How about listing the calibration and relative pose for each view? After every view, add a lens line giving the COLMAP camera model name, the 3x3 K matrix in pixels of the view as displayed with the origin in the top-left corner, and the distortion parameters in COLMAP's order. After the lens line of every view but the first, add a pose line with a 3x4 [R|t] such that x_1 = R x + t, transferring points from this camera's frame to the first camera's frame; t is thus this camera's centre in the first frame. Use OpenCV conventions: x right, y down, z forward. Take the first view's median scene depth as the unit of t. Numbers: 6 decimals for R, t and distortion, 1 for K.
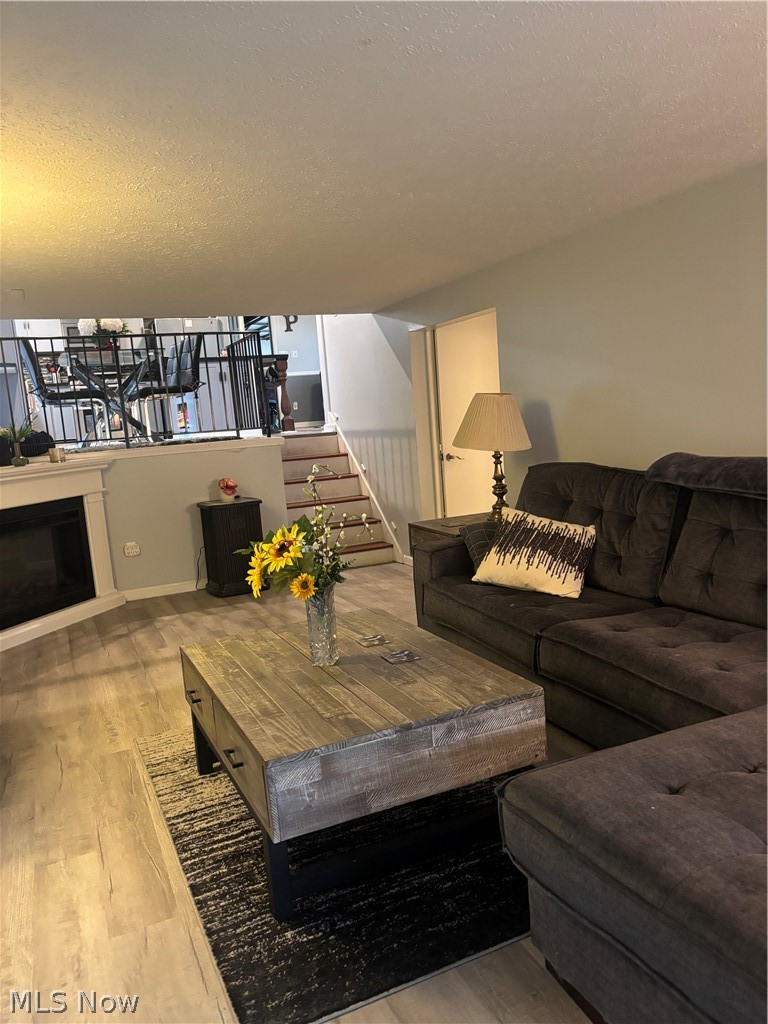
lens RADIAL K [[781.9, 0, 384.0], [0, 781.9, 512.0], [0, 0, 1]] dist [0.052041, -0.052727]
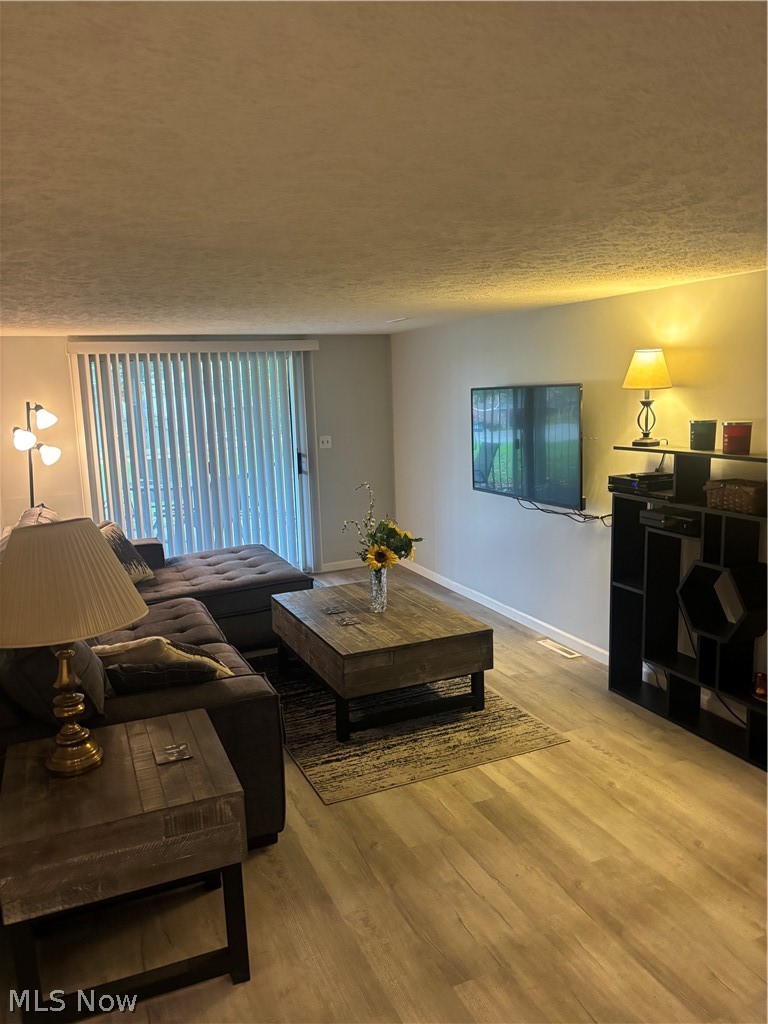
lens RADIAL K [[781.8, 0, 379.2], [0, 781.8, 516.0], [0, 0, 1]] dist [0.045151, -0.051717]
pose [[-0.993720, 0.109073, 0.024992, -0.122898], [0.111637, 0.951067, 0.288113, -0.421567], [0.007657, 0.289093, -0.957270, 2.236660]]
